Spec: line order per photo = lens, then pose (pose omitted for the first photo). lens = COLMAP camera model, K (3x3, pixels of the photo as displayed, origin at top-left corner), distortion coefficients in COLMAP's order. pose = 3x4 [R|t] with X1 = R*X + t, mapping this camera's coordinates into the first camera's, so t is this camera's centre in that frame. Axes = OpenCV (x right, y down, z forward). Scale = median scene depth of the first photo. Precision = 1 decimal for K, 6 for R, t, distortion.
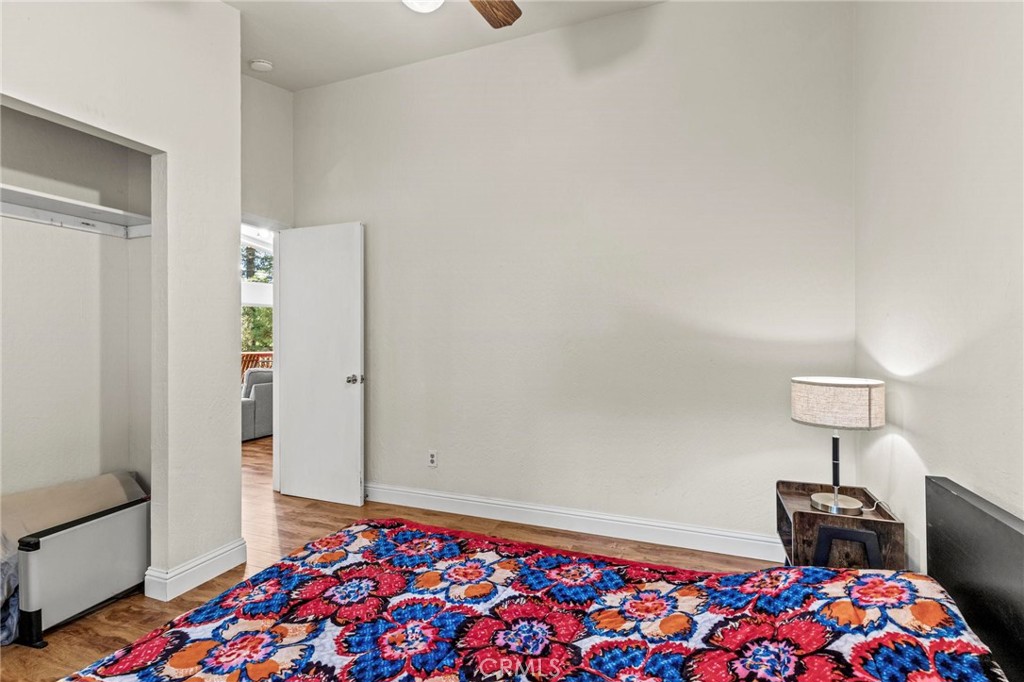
lens RADIAL K [[464.6, 0, 522.9], [0, 464.6, 335.5], [0, 0, 1]] dist [0.013486, 0.000308]
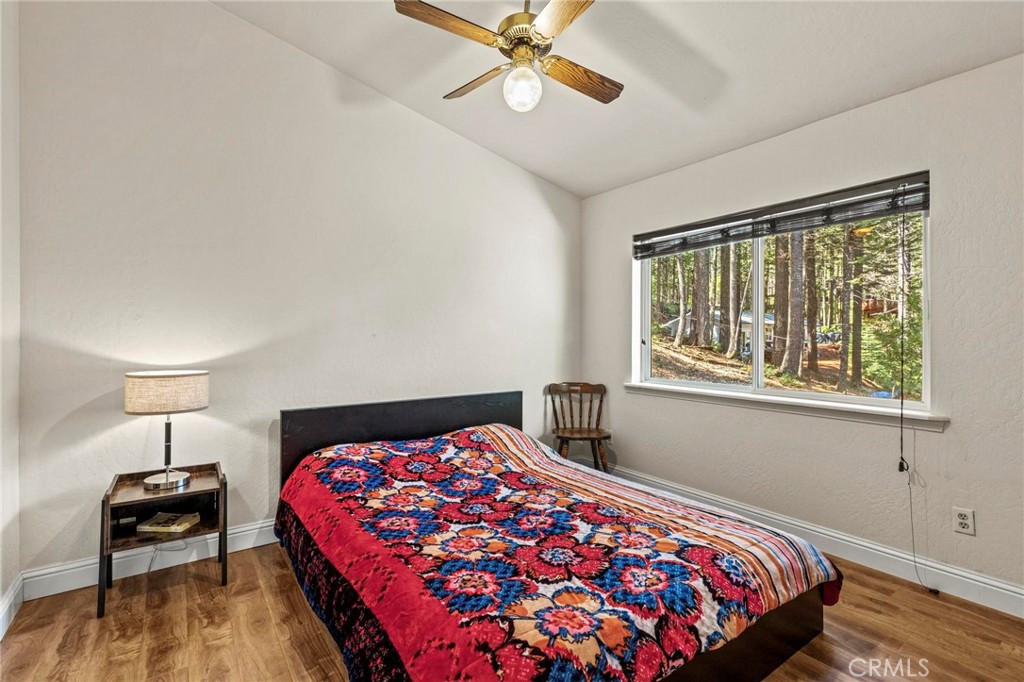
lens RADIAL K [[464.6, 0, 522.9], [0, 464.6, 335.5], [0, 0, 1]] dist [0.013486, 0.000308]
pose [[-0.840822, 0.001474, 0.541310, -0.970407], [-0.005714, 0.999916, -0.011599, 0.024577], [-0.541282, -0.012845, -0.840743, 2.154803]]
